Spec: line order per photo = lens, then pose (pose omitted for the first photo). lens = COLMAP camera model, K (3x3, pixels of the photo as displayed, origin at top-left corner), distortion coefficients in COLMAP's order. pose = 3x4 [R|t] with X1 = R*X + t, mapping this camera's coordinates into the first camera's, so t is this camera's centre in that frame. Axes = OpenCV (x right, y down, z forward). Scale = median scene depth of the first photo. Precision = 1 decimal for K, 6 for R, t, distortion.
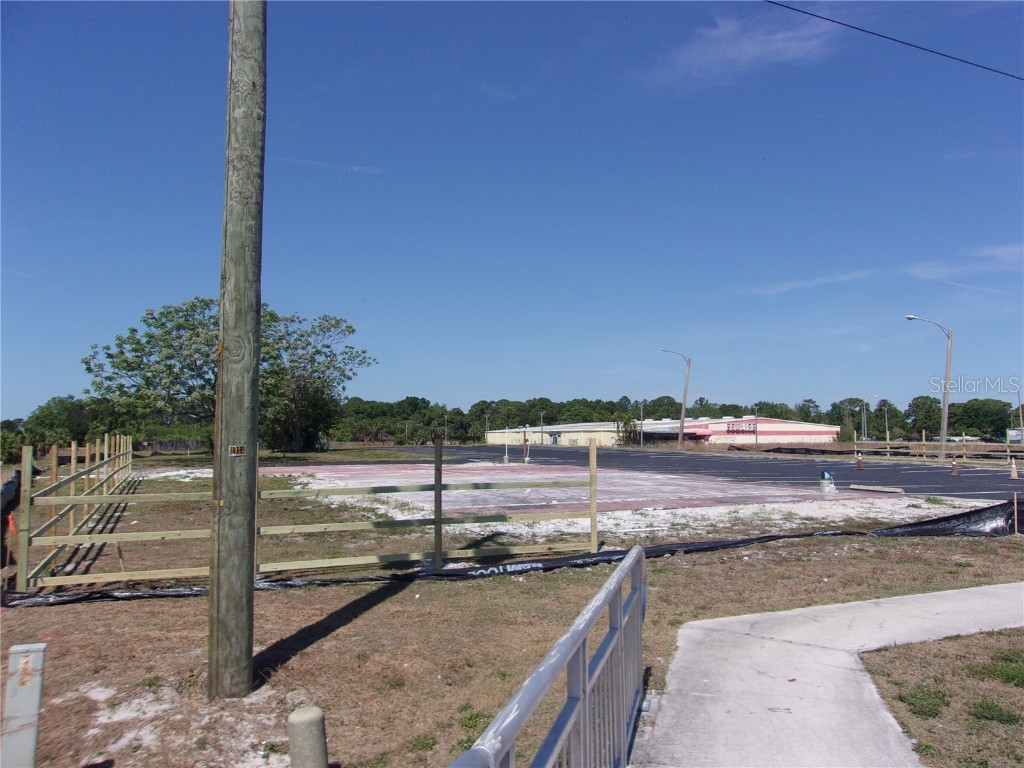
lens RADIAL K [[811.3, 0, 514.5], [0, 811.3, 379.8], [0, 0, 1]] dist [-0.002239, -0.001708]
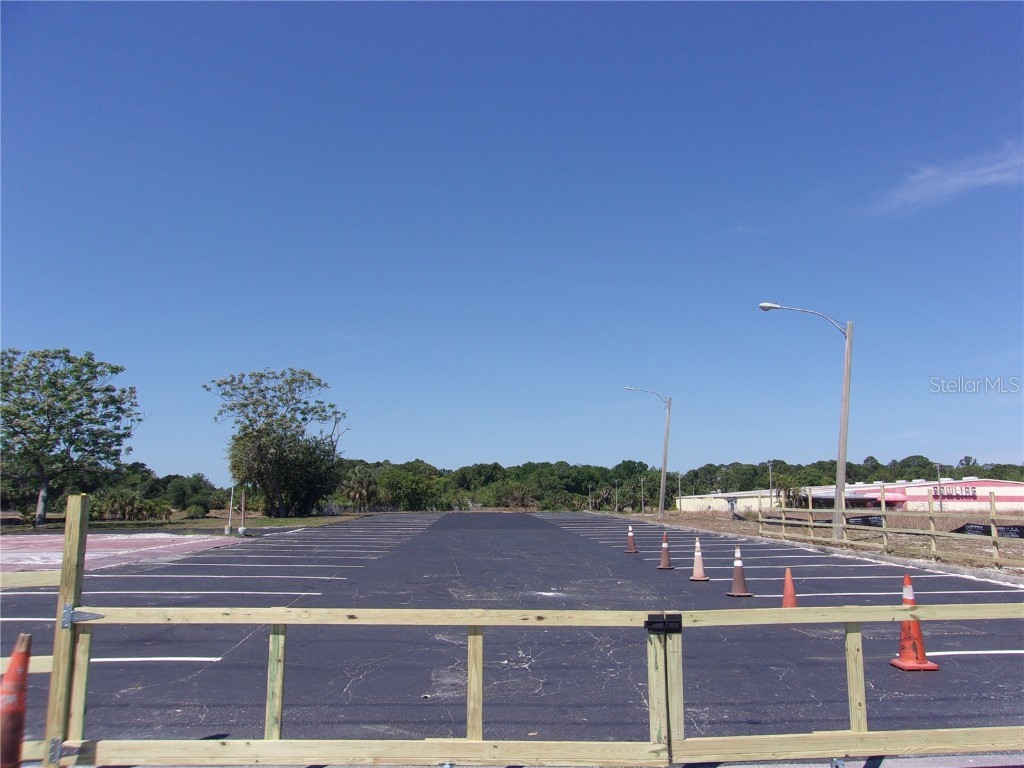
lens RADIAL K [[811.3, 0, 514.5], [0, 811.3, 379.8], [0, 0, 1]] dist [-0.002239, -0.001708]
pose [[0.940509, -0.047742, -0.336397, 0.111569], [0.020388, 0.996225, -0.084384, 0.006018], [0.339156, 0.072506, 0.937932, 0.076298]]
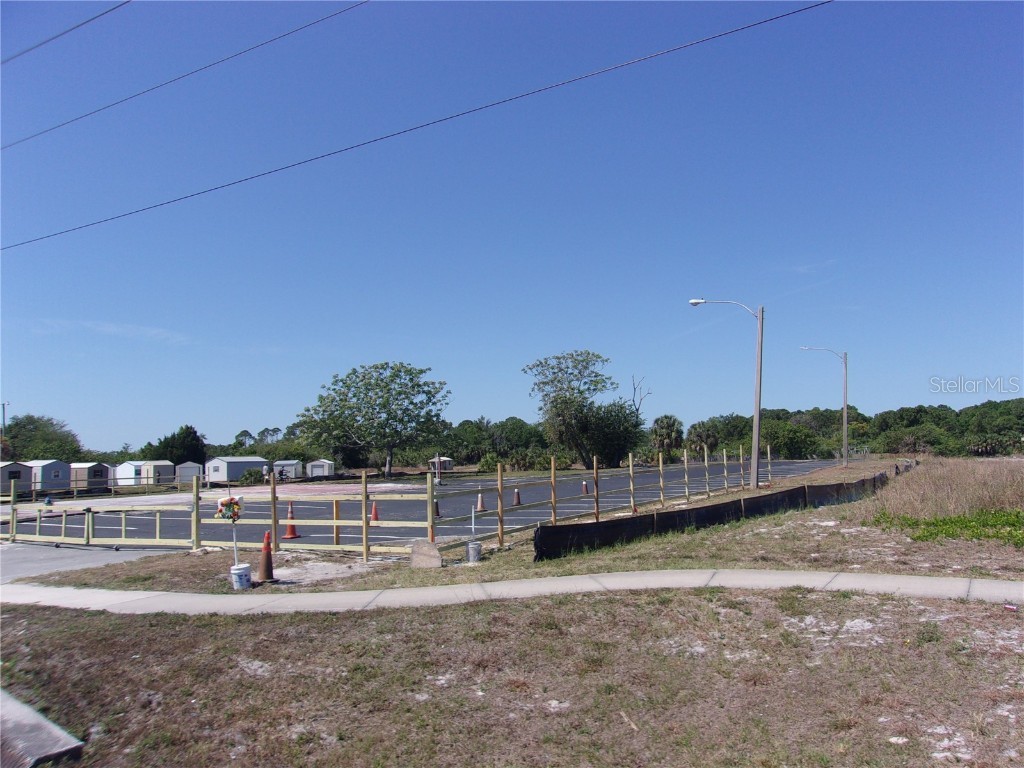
lens RADIAL K [[798.3, 0, 512.0], [0, 798.3, 384.0], [0, 0, 1]] dist [-0.006070, 0.011765]
pose [[0.592411, -0.084088, -0.801235, 0.216153], [0.077832, 0.995860, -0.046966, 0.005061], [0.801867, -0.034538, 0.596503, 0.086479]]
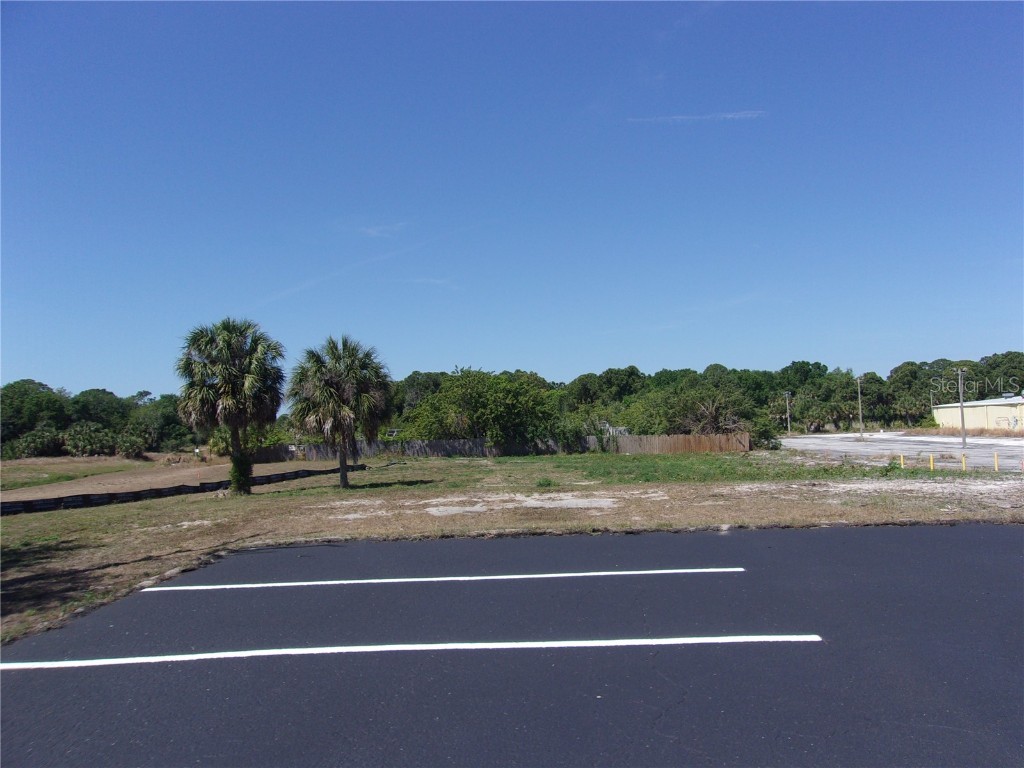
lens RADIAL K [[809.8, 0, 512.0], [0, 809.8, 384.0], [0, 0, 1]] dist [-0.002693, 0.010002]
pose [[0.887241, -0.049097, -0.458685, -0.038779], [0.061720, 0.998014, 0.012560, 0.024396], [0.457158, -0.039454, 0.888510, 0.381456]]
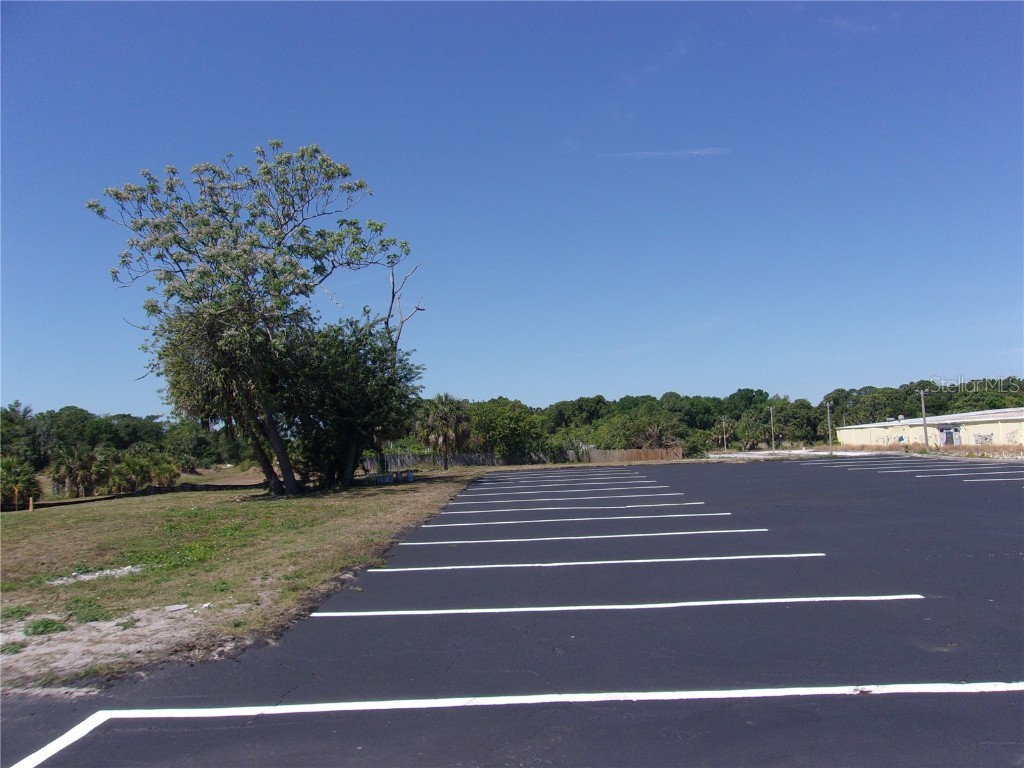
lens RADIAL K [[809.8, 0, 512.0], [0, 809.8, 384.0], [0, 0, 1]] dist [-0.002693, 0.010002]
pose [[0.904687, -0.061505, -0.421615, 0.008832], [0.062361, 0.997984, -0.011774, 0.016495], [0.421489, -0.015641, 0.906699, 0.243208]]
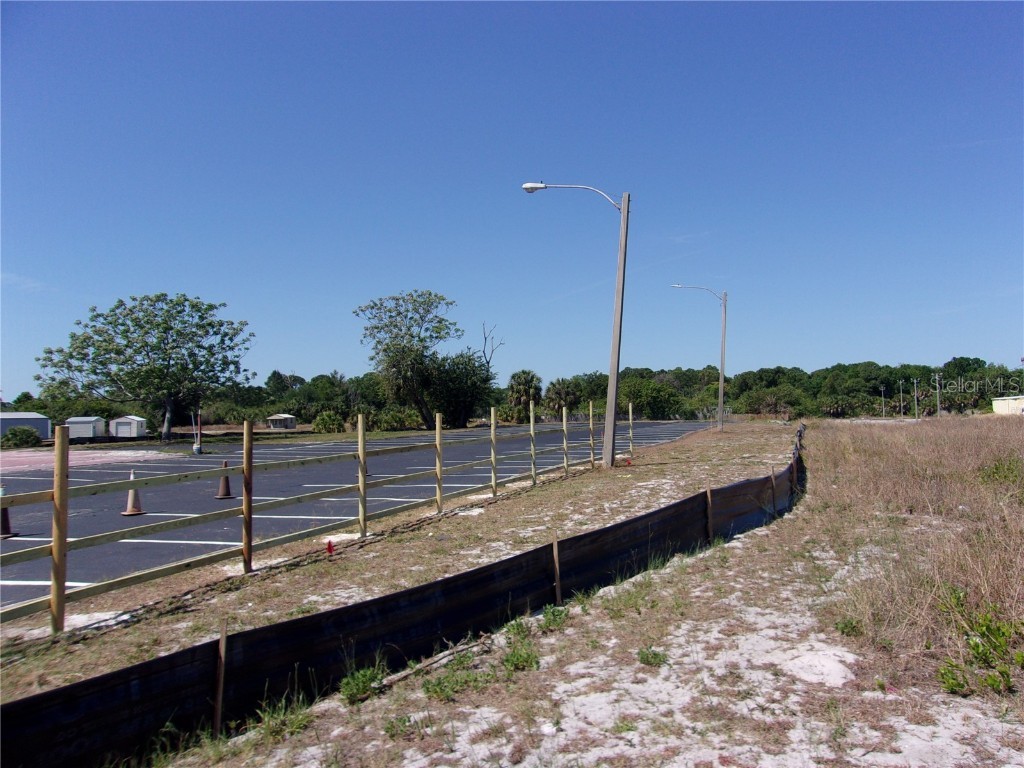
lens RADIAL K [[802.6, 0, 512.0], [0, 802.6, 384.0], [0, 0, 1]] dist [0.002900, 0.003716]
pose [[0.714823, -0.032678, -0.698541, 0.181732], [0.062349, 0.997908, 0.017119, 0.008410], [0.696520, -0.055790, 0.715365, 0.134130]]
